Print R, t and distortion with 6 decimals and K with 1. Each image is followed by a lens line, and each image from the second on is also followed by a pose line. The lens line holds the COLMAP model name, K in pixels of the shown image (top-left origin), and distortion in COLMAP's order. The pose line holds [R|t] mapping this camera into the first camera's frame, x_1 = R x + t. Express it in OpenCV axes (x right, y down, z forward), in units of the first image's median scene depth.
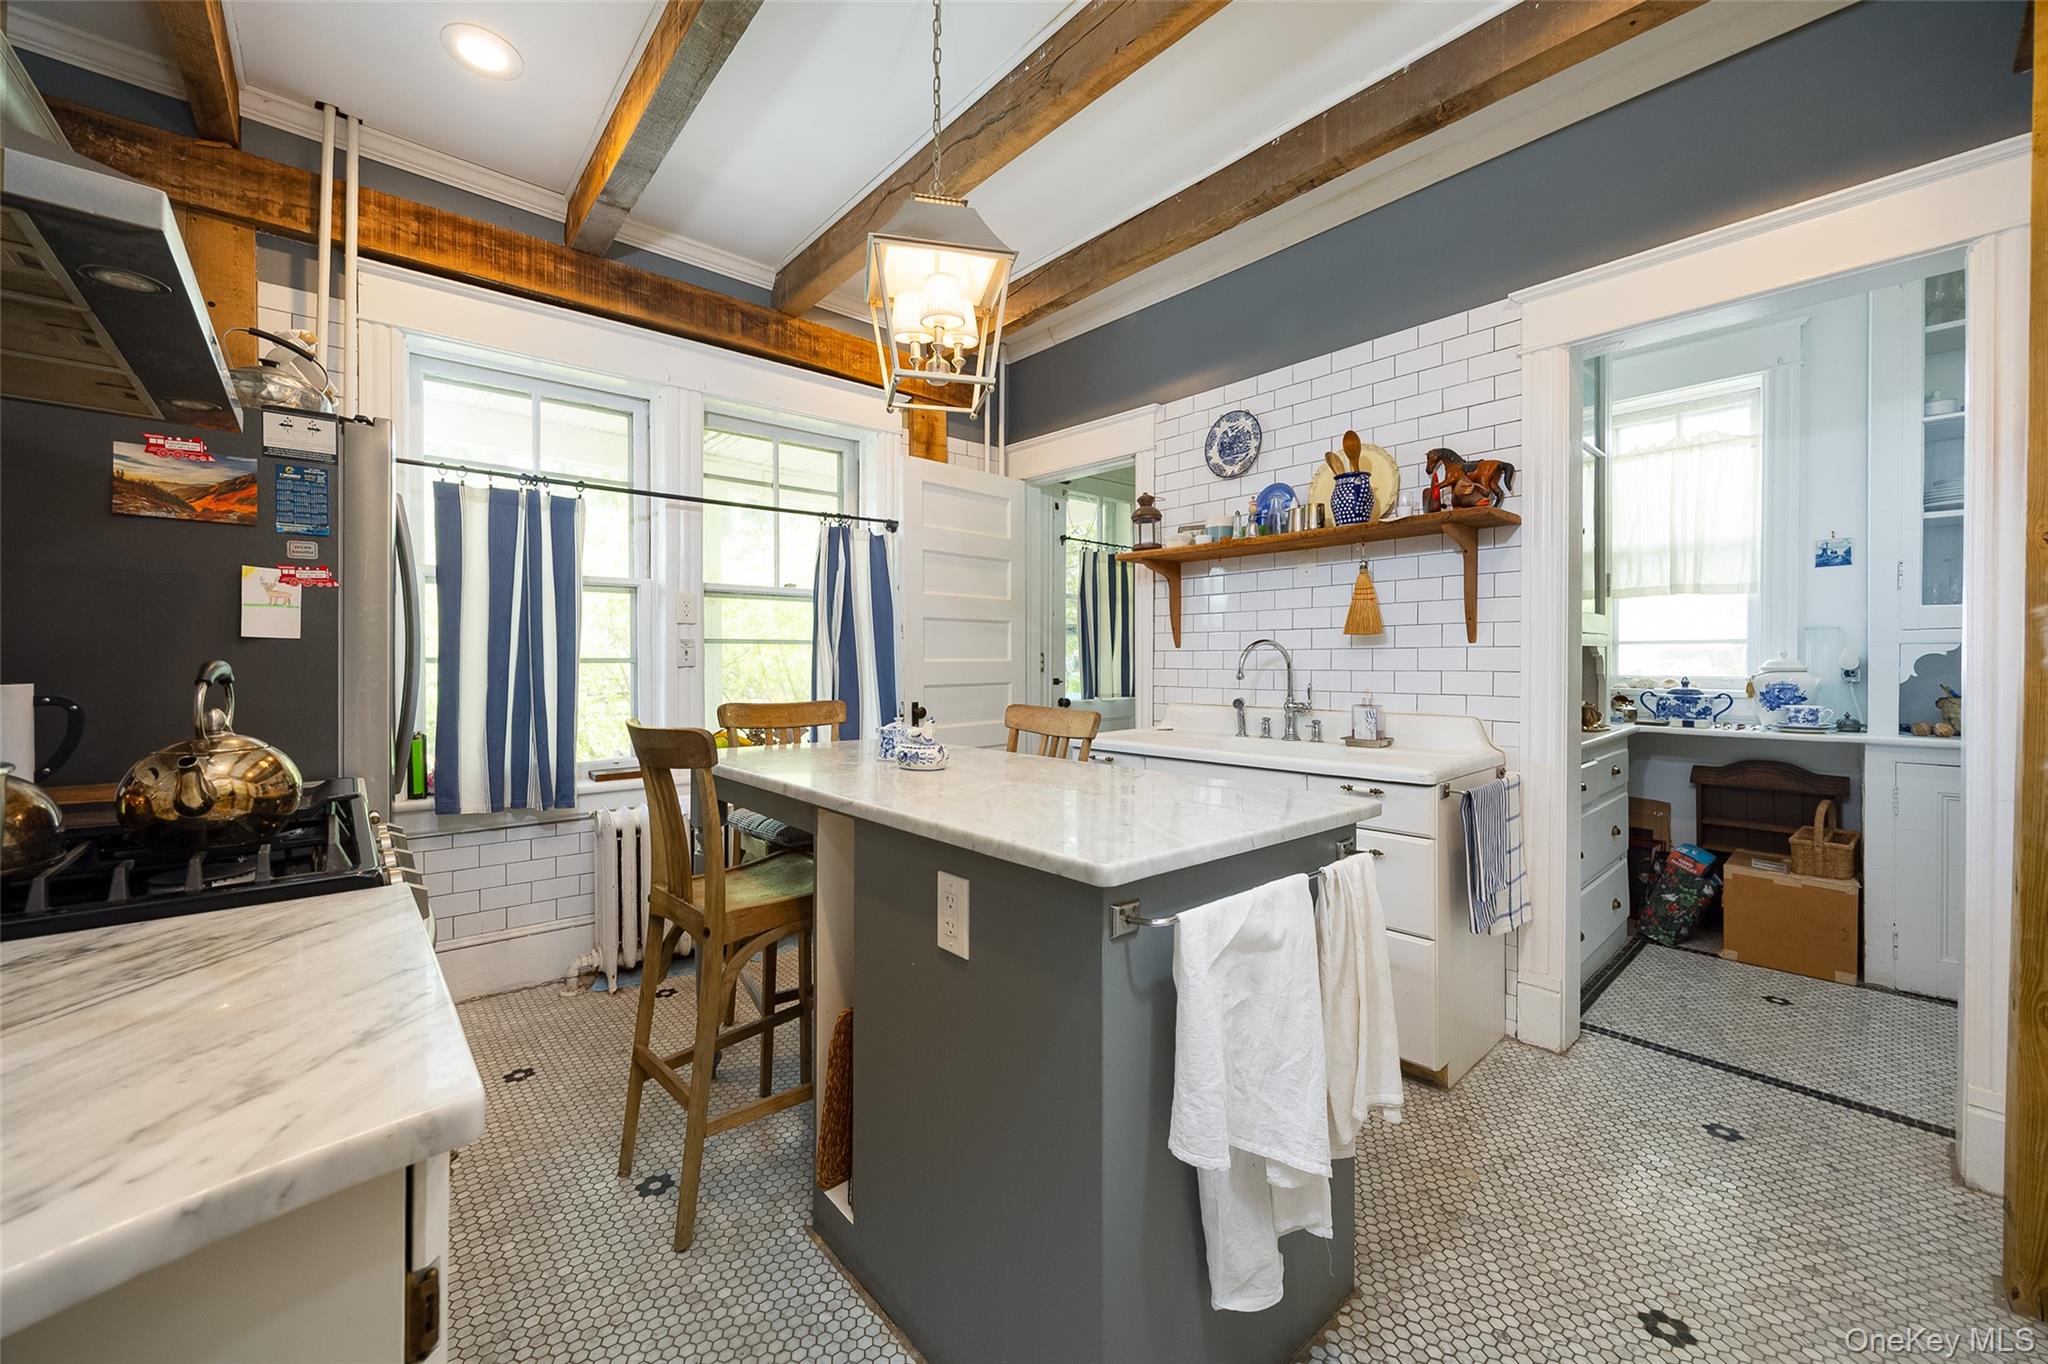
lens RADIAL K [[782.7, 0, 1024.0], [0, 782.7, 682.0], [0, 0, 1]] dist [0.000405, 0.000064]
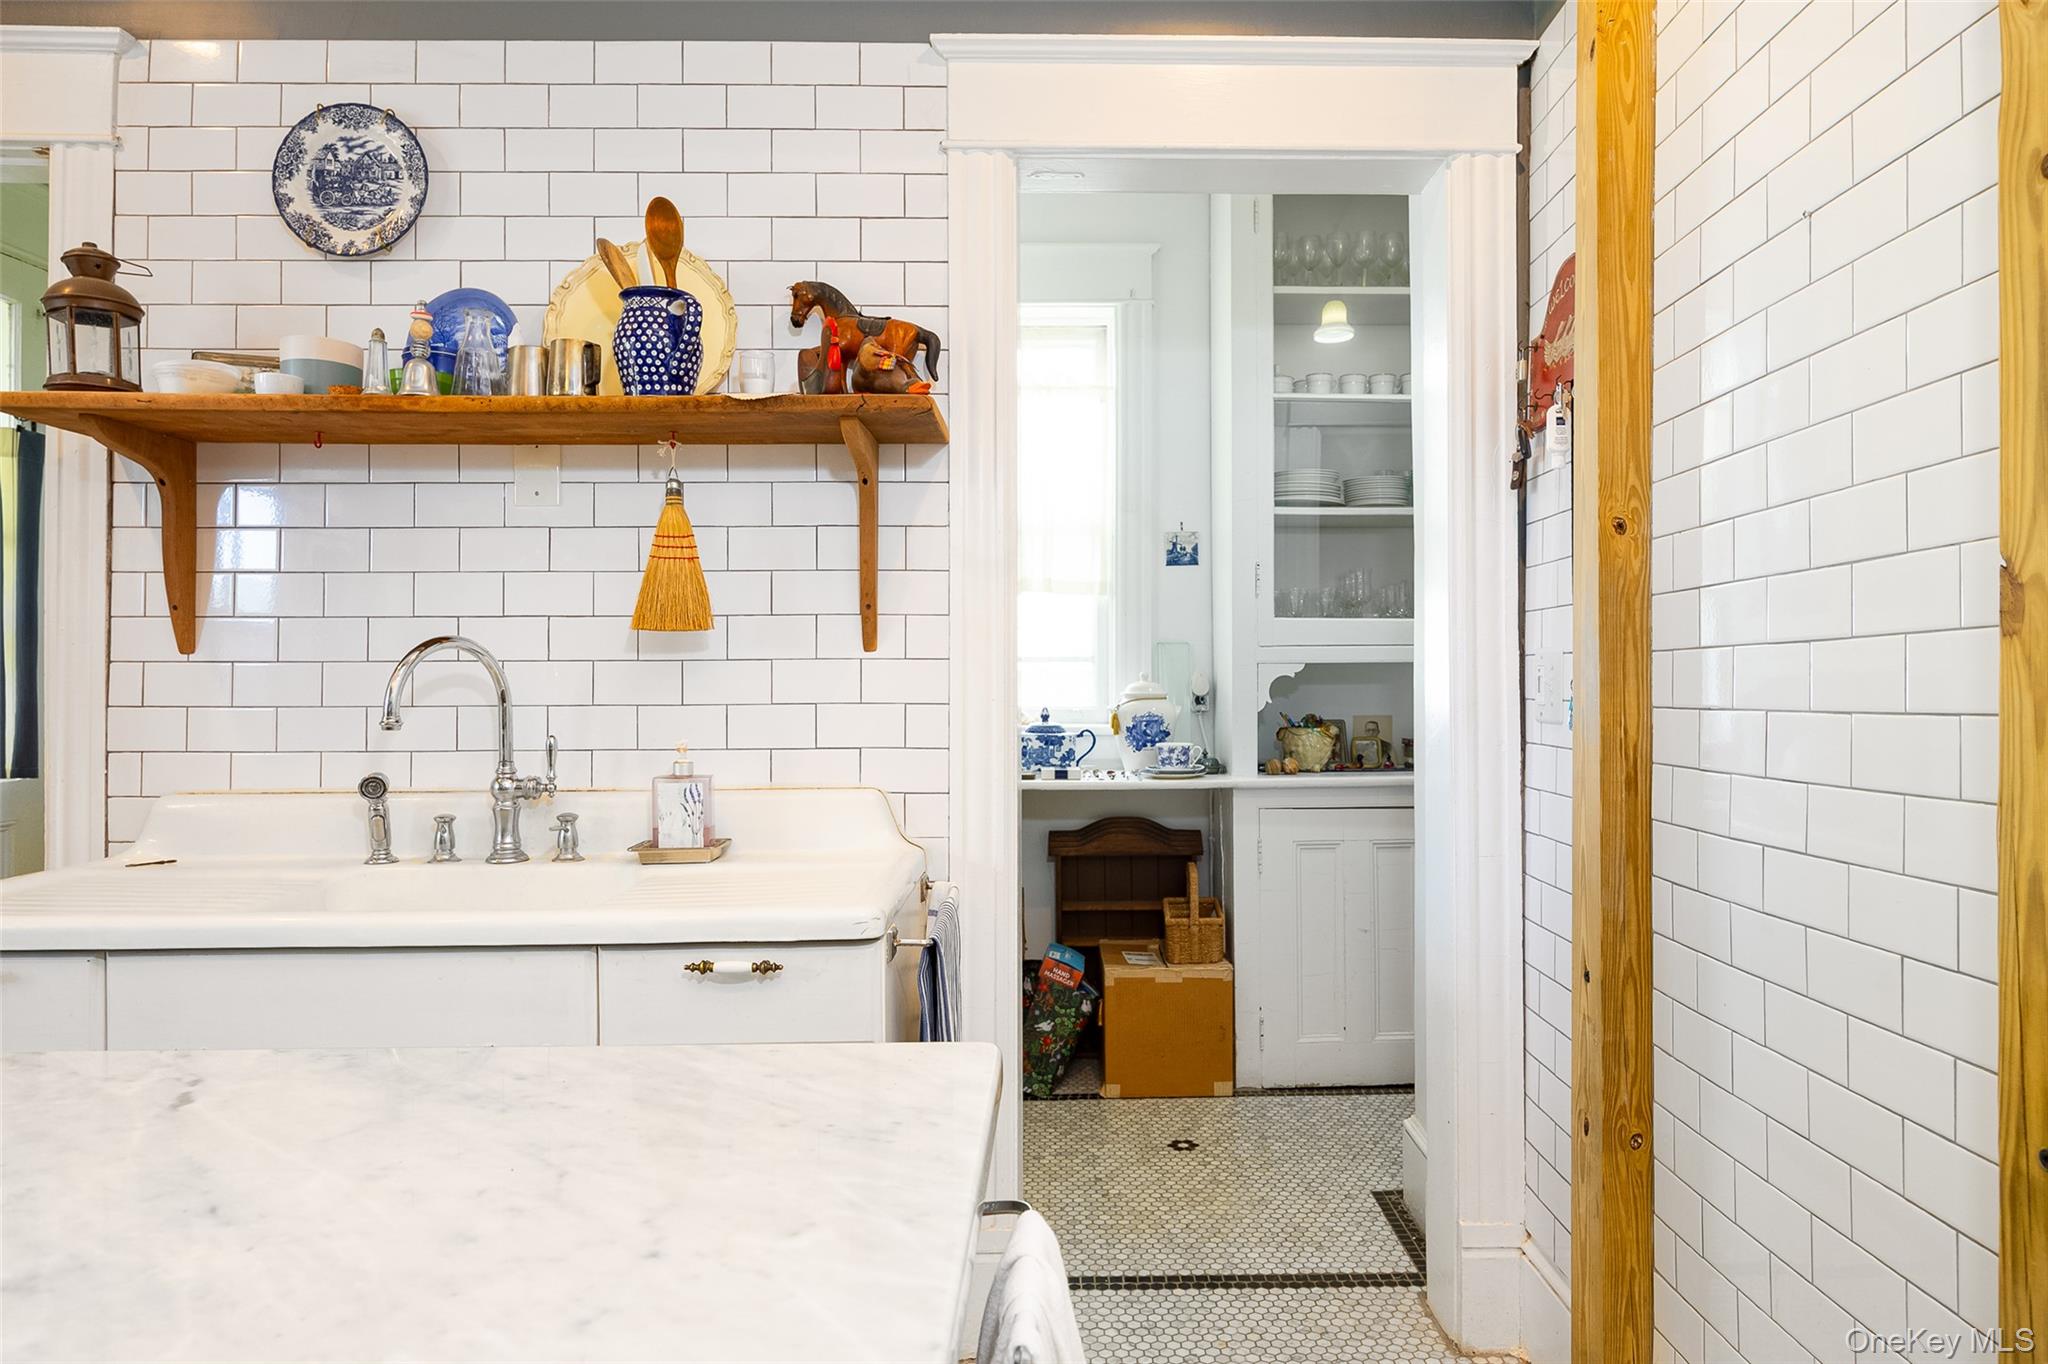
lens RADIAL K [[1181.0, 0, 1025.2], [0, 1181.0, 676.6], [0, 0, 1]] dist [-0.006694, 0.000486]
pose [[0.639744, 0.005063, 0.768572, 0.010387], [0.024364, 0.999342, -0.026863, -0.006948], [-0.768202, 0.035911, 0.639199, 0.348599]]
